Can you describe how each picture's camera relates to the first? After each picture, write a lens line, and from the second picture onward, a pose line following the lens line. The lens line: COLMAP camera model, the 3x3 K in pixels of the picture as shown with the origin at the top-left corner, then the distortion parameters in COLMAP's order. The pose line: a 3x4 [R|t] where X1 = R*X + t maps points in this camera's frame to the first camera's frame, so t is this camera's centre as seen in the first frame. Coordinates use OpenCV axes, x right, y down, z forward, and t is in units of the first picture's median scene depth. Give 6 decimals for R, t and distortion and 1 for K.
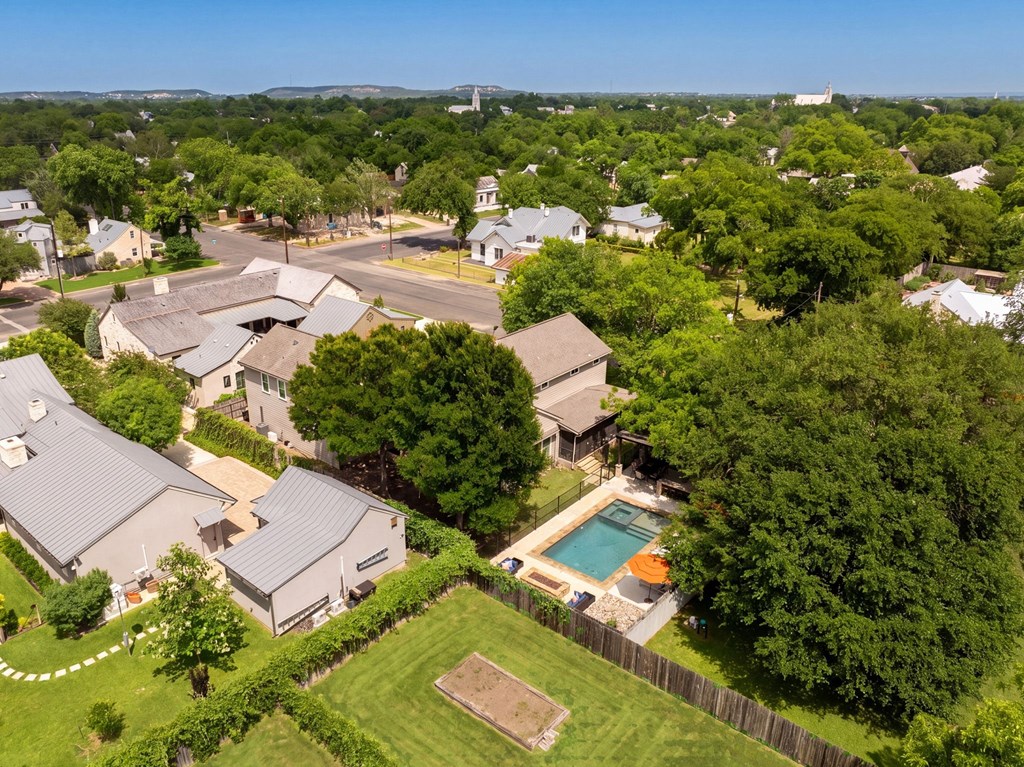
lens RADIAL K [[736.6, 0, 510.2], [0, 736.6, 384.5], [0, 0, 1]] dist [-0.045118, -0.007076]
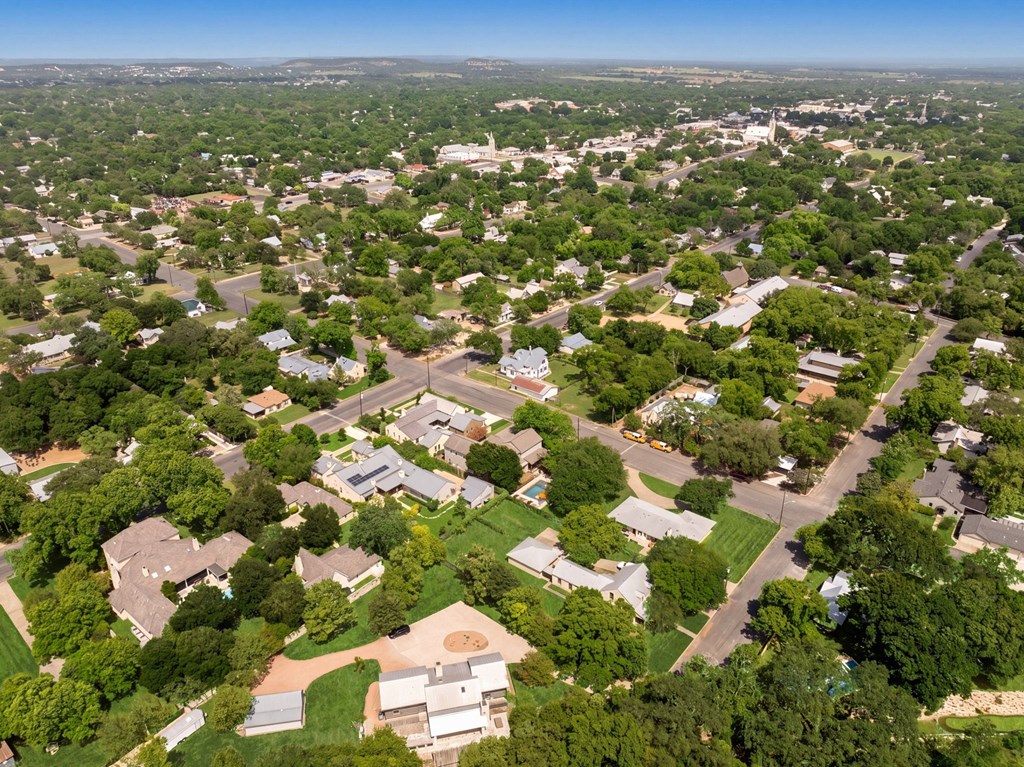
lens RADIAL K [[677.3, 0, 514.4], [0, 677.3, 382.8], [0, 0, 1]] dist [-0.004360, -0.000907]
pose [[0.999305, -0.029442, -0.022862, 0.100359], [0.030802, 0.997624, 0.061617, -0.664933], [0.020993, -0.062278, 0.997838, -2.932245]]
